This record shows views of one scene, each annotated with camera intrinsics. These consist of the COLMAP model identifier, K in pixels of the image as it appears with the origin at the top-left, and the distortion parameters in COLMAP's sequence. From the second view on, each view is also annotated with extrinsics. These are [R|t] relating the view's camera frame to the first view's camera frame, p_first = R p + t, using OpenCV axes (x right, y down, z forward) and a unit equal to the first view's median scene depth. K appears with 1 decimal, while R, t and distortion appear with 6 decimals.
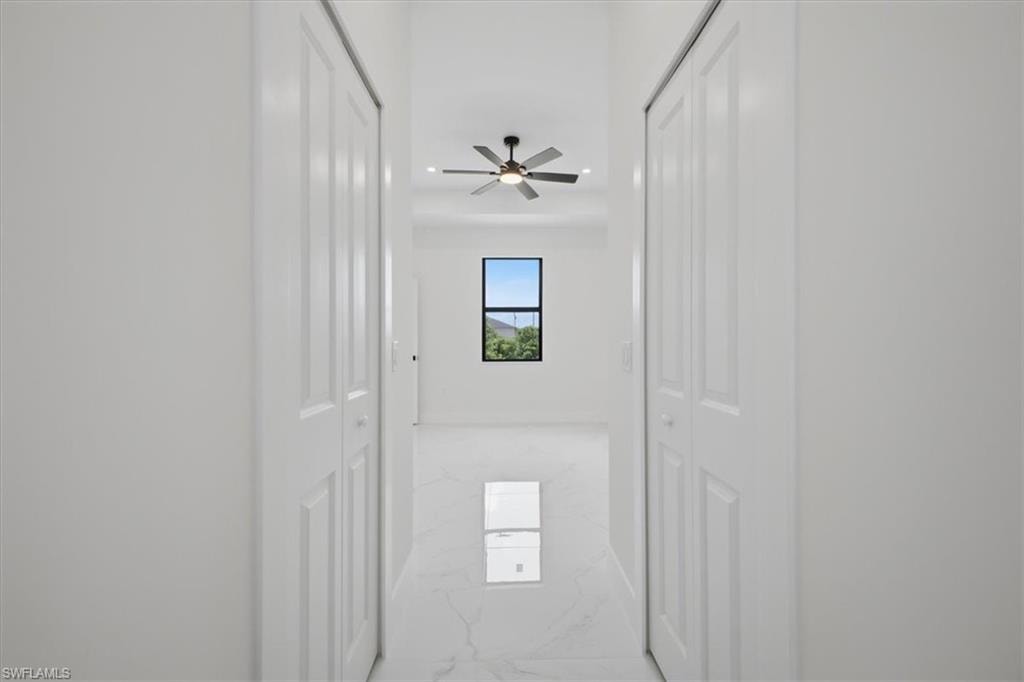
lens RADIAL K [[409.2, 0, 510.1], [0, 409.2, 342.9], [0, 0, 1]] dist [0.001596, 0.000005]
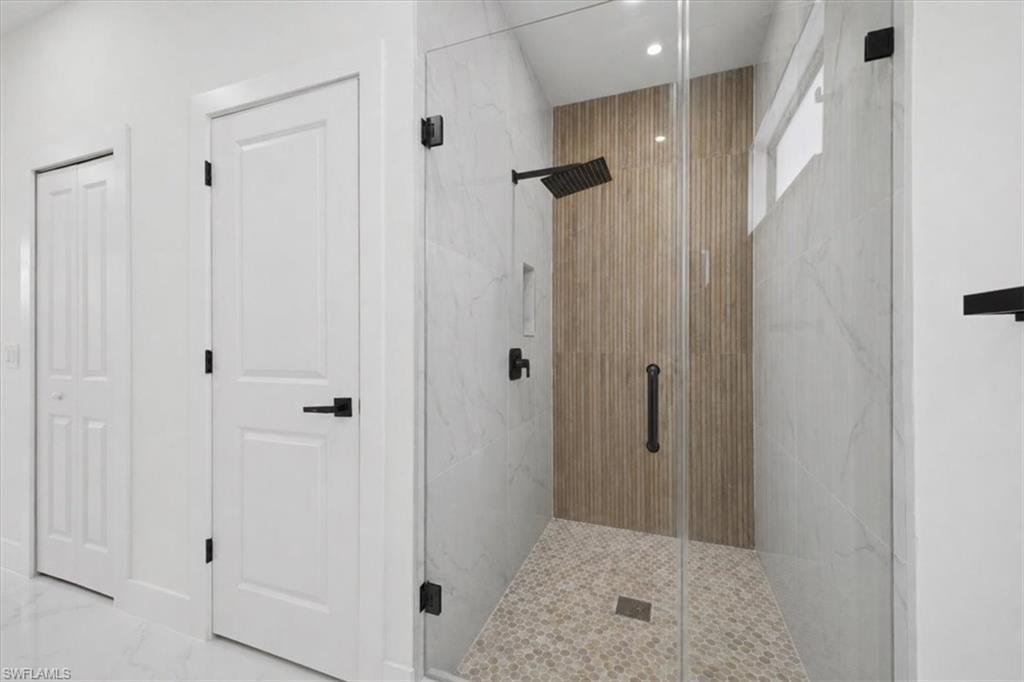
lens RADIAL K [[409.2, 0, 510.1], [0, 409.2, 342.9], [0, 0, 1]] dist [0.001596, 0.000005]
pose [[0.386921, 0.004106, 0.922104, -0.336779], [-0.001801, 0.999992, -0.003697, 0.002538], [-0.922111, -0.000231, 0.386925, -1.045363]]
